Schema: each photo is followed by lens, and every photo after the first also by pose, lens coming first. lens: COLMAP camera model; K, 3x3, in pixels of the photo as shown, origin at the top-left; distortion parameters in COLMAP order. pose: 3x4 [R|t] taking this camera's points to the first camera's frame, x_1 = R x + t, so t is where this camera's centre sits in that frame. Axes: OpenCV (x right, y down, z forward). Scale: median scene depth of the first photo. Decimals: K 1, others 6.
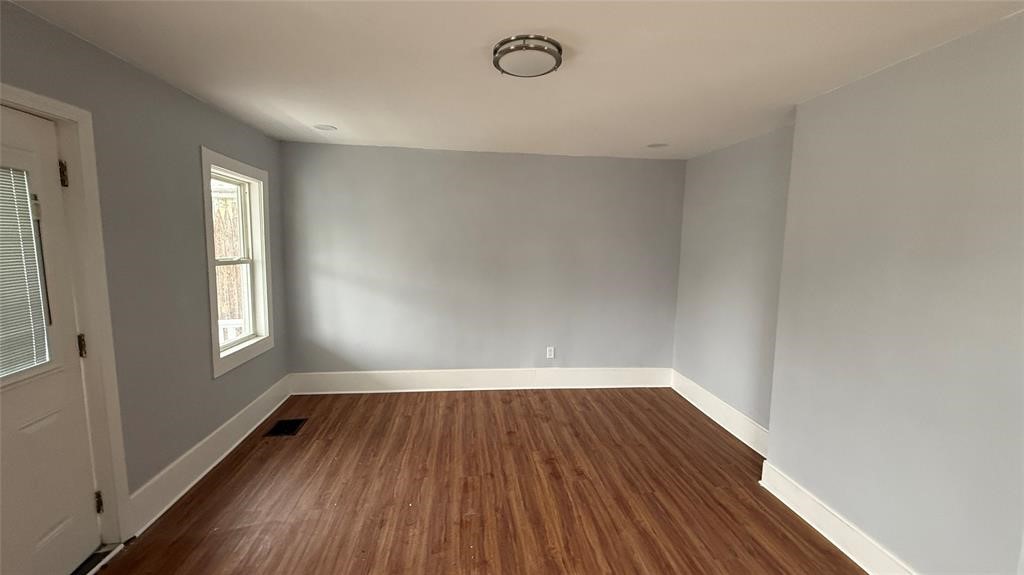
lens RADIAL K [[406.4, 0, 511.0], [0, 406.4, 285.5], [0, 0, 1]] dist [0.007404, 0.000054]
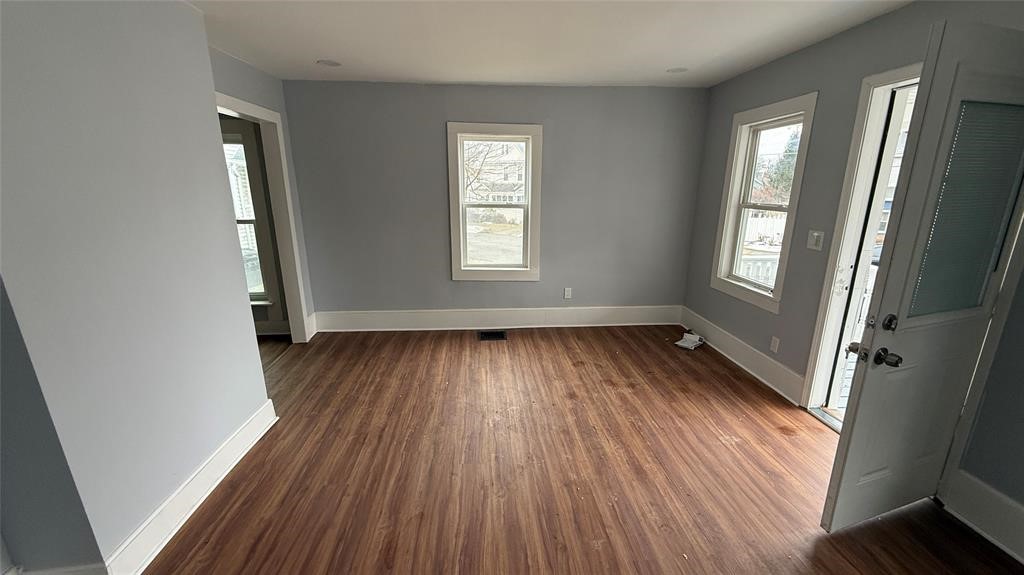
lens RADIAL K [[406.4, 0, 510.7], [0, 406.4, 290.3], [0, 0, 1]] dist [0.007404, 0.000054]
pose [[-0.999255, -0.022324, 0.031477, 0.053370], [-0.009755, 0.935324, 0.353658, -0.162823], [-0.037336, 0.353088, -0.934845, 1.641939]]
